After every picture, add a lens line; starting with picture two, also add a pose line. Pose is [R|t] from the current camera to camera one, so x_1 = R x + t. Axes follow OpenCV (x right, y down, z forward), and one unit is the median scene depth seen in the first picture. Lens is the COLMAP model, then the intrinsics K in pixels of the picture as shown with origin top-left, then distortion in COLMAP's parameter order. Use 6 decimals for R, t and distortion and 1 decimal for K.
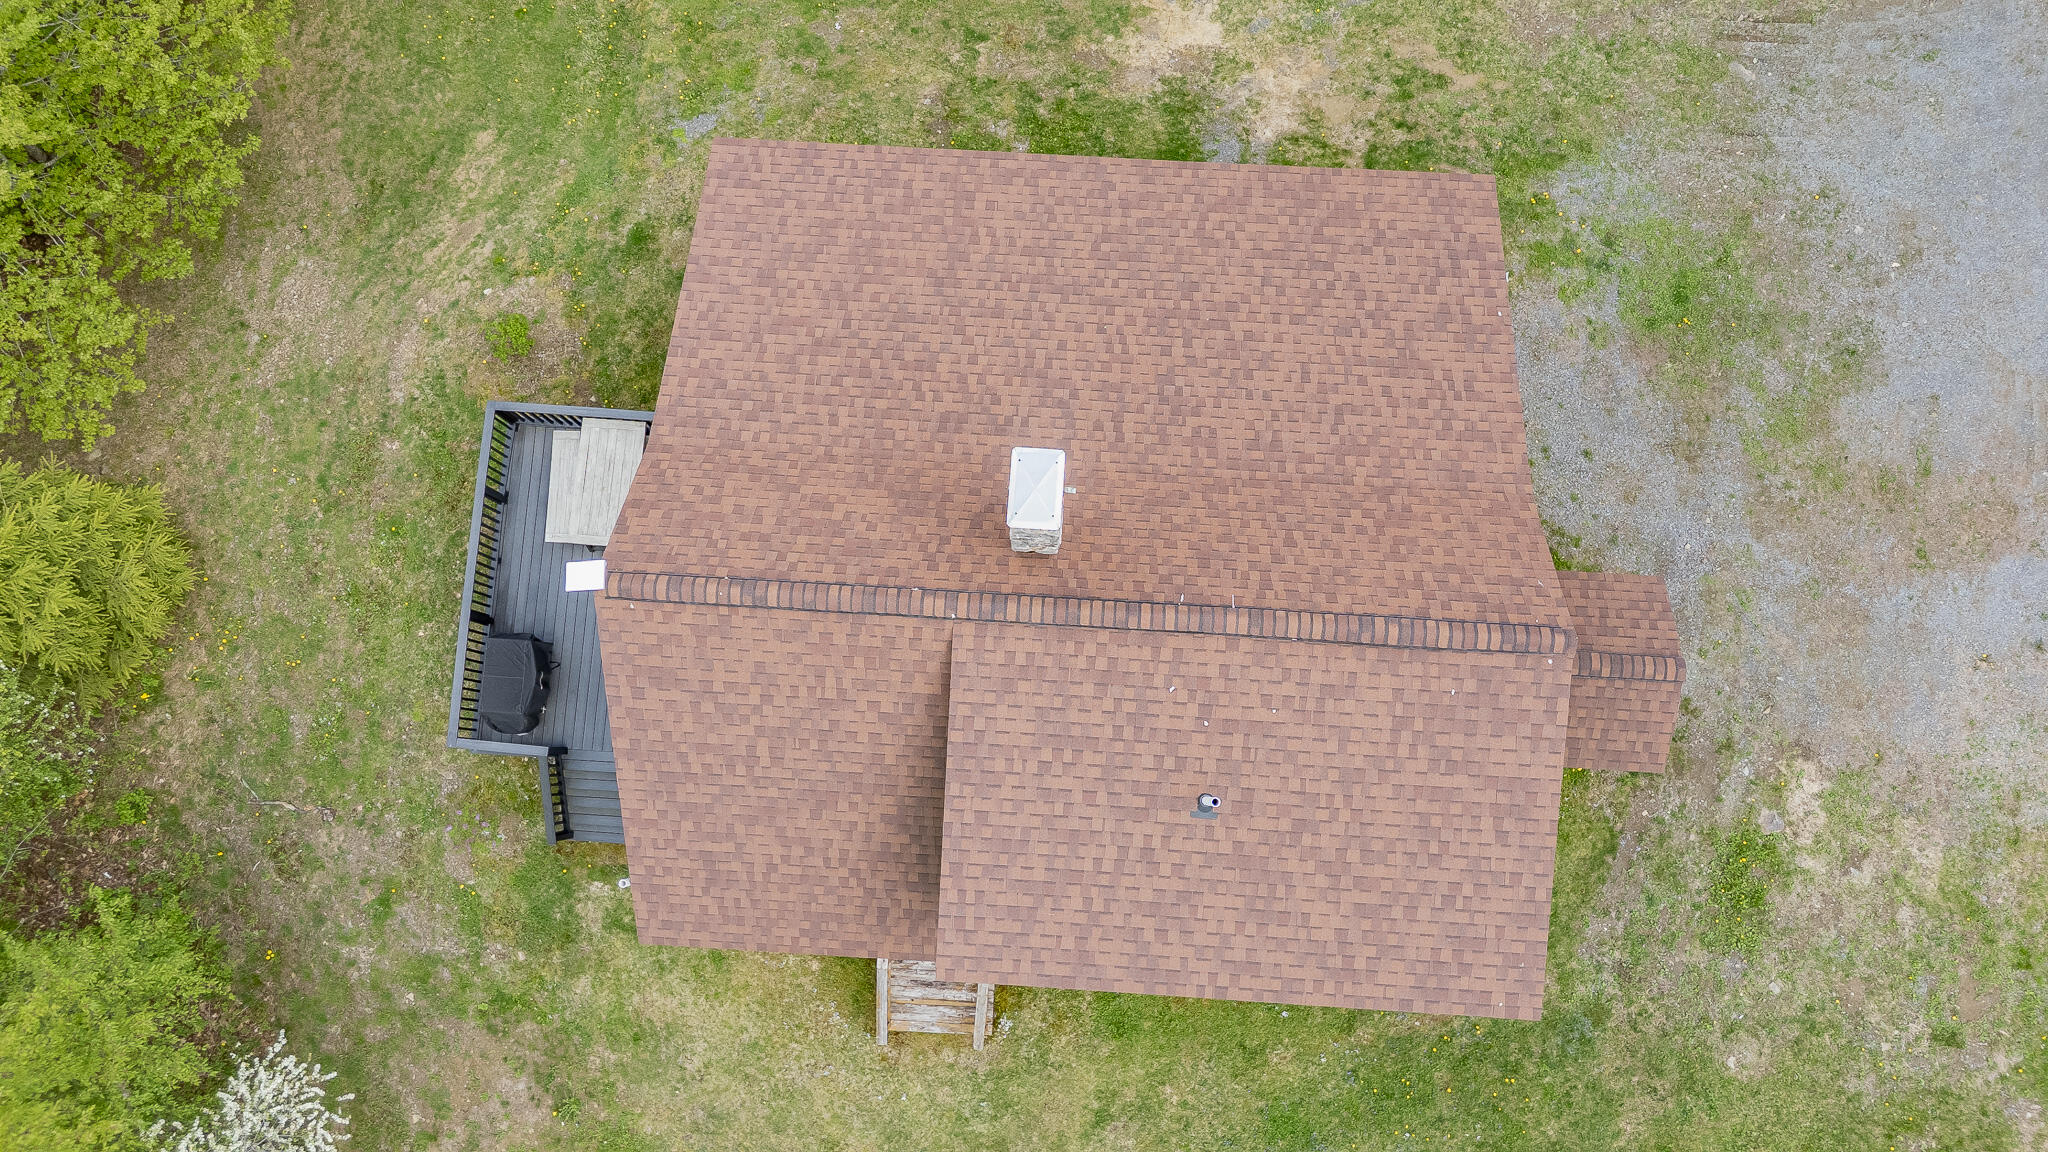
lens RADIAL K [[1501.5, 0, 1024.0], [0, 1501.5, 576.0], [0, 0, 1]] dist [0.082036, -0.074465]
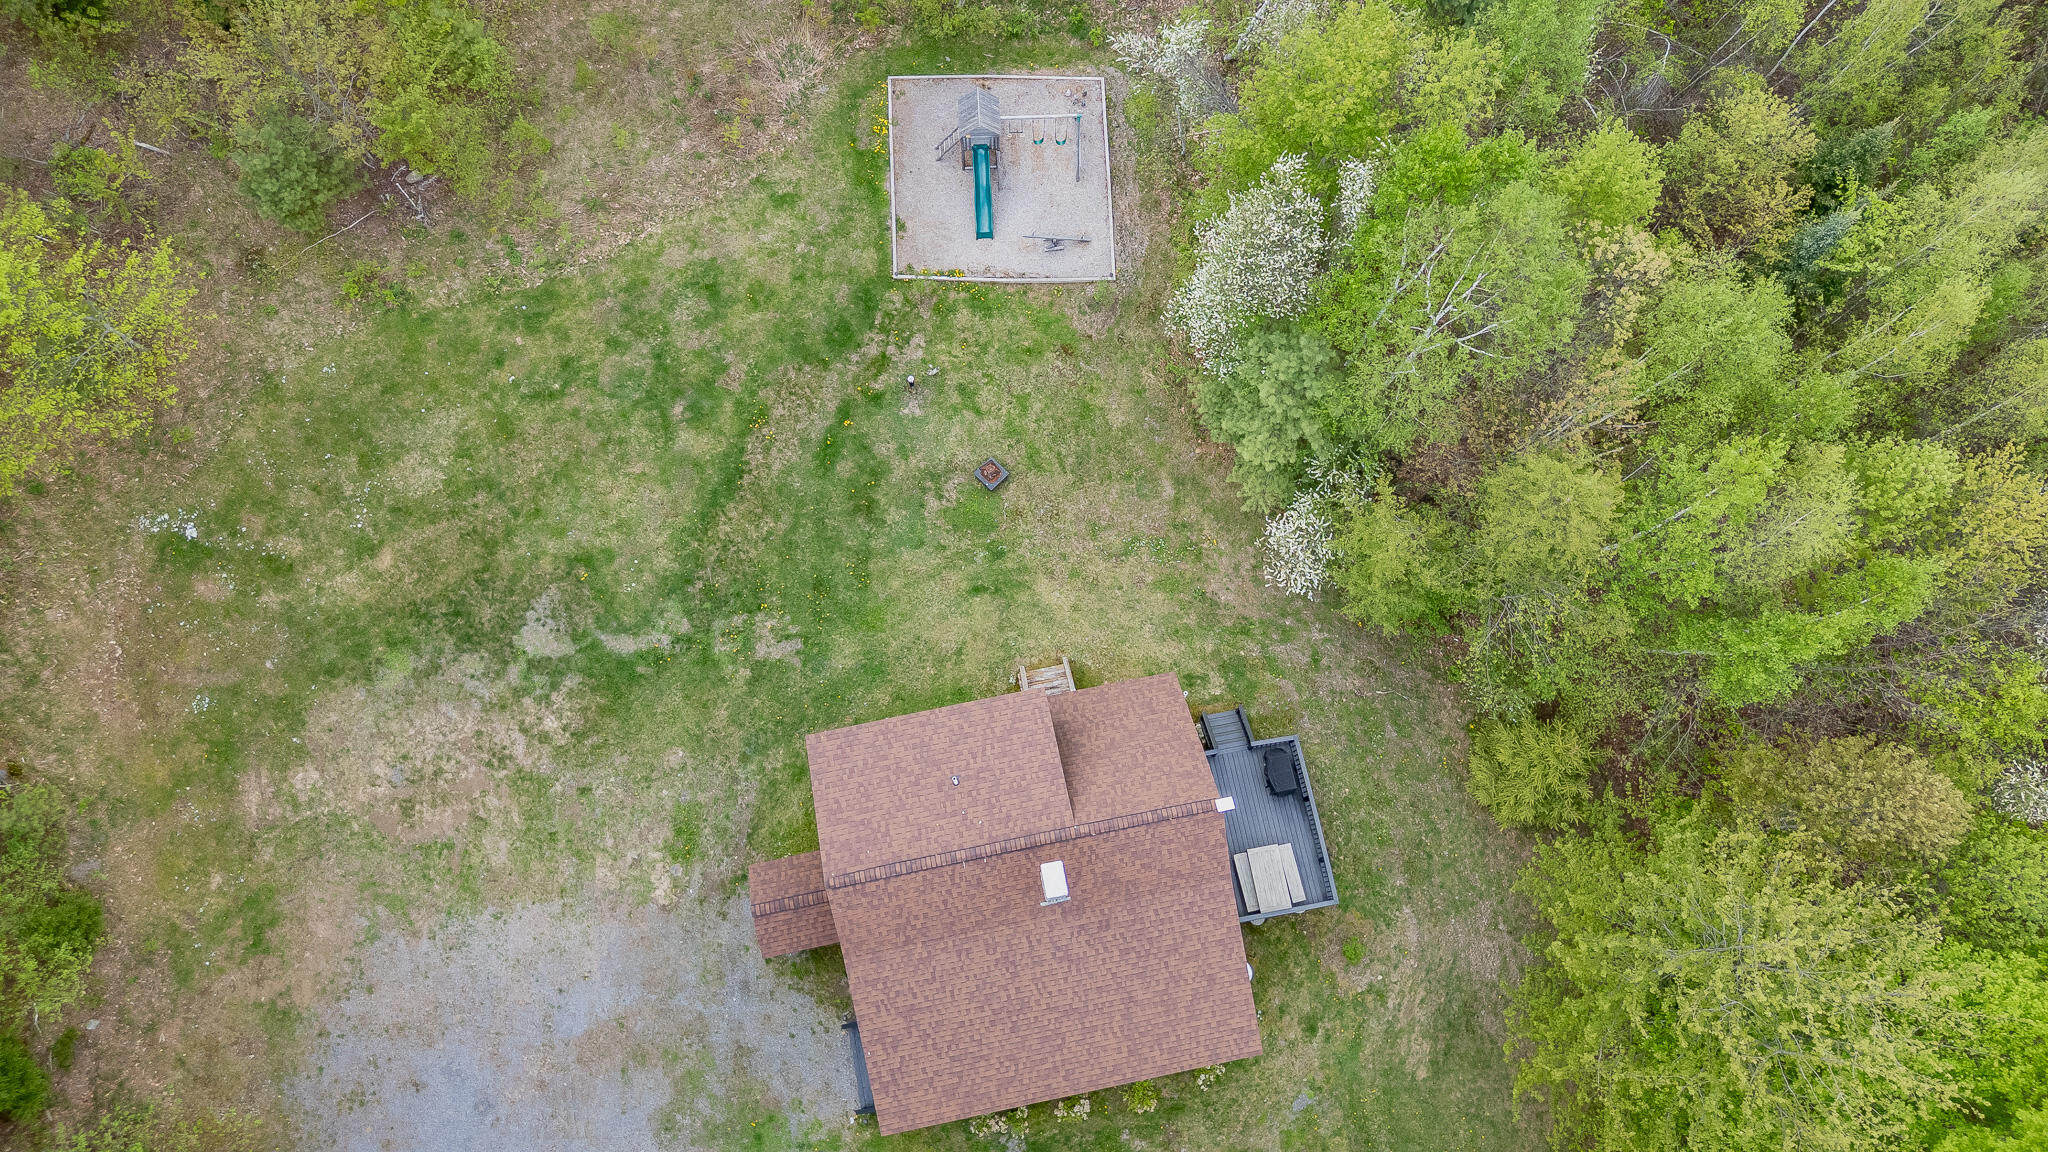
lens RADIAL K [[1501.5, 0, 1024.0], [0, 1501.5, 576.0], [0, 0, 1]] dist [0.082036, -0.074465]
pose [[-0.966618, 0.252664, -0.042551, 0.024336], [-0.250904, -0.899752, 0.357061, -0.327946], [0.051931, 0.355818, 0.933111, -1.017727]]
